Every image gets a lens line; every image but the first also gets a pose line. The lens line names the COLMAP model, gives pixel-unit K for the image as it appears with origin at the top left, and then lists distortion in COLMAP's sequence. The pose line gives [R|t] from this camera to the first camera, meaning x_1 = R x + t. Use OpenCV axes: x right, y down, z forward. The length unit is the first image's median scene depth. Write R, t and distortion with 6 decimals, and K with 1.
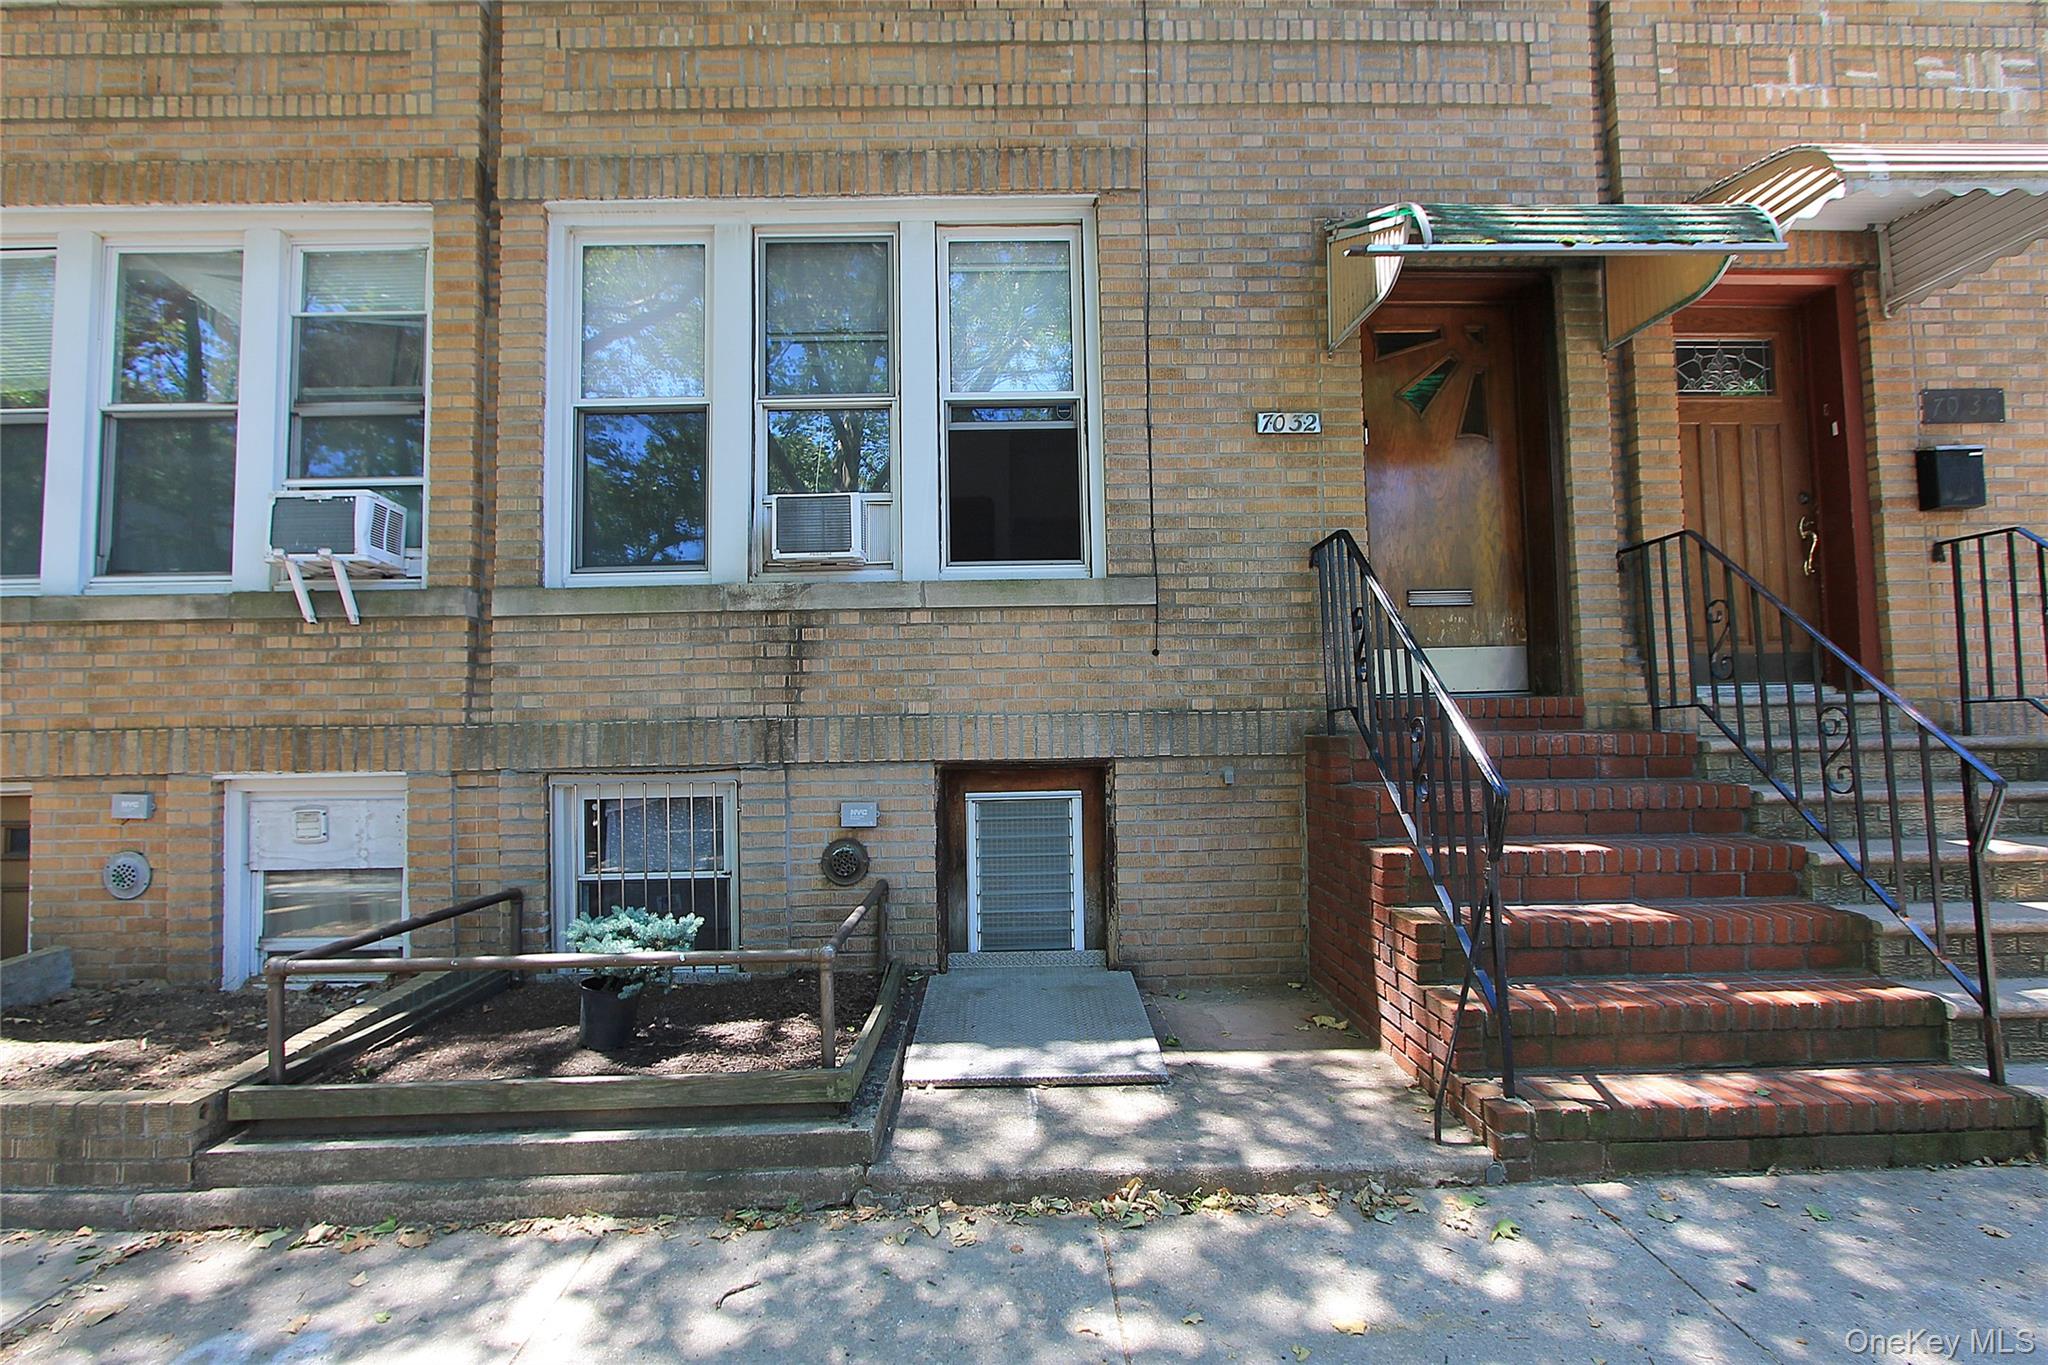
lens RADIAL K [[957.7, 0, 1020.7], [0, 957.7, 694.1], [0, 0, 1]] dist [-0.022154, 0.003932]
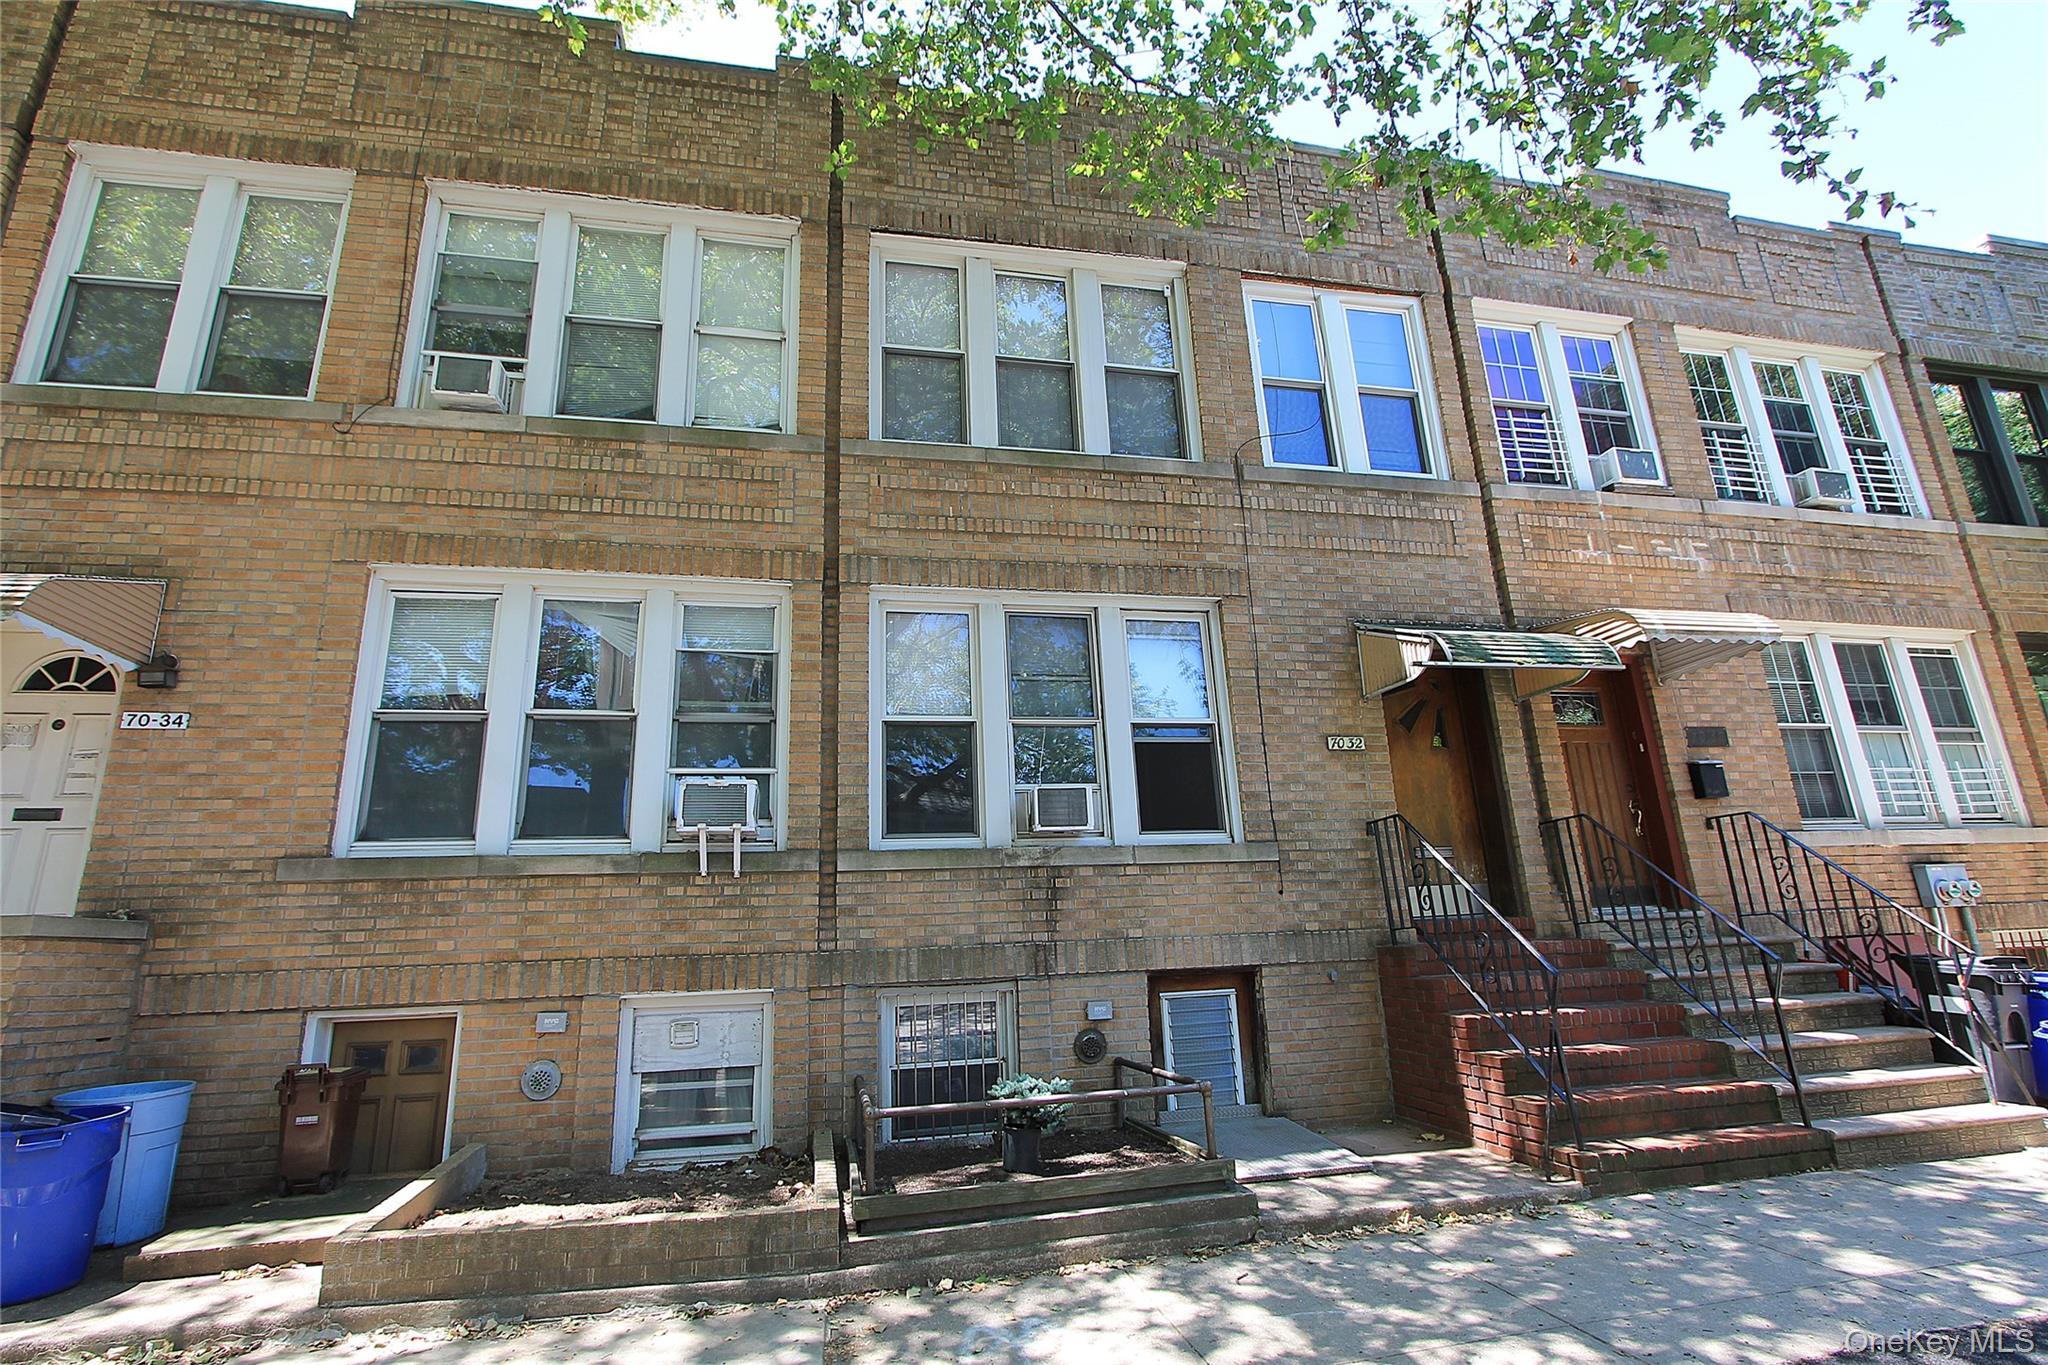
lens RADIAL K [[957.7, 0, 1020.7], [0, 957.7, 694.1], [0, 0, 1]] dist [-0.022154, 0.003932]
pose [[0.982200, 0.028237, 0.185706, -0.552596], [0.014229, 0.974612, -0.223449, -0.017267], [-0.187301, 0.222114, 0.956862, -0.438090]]
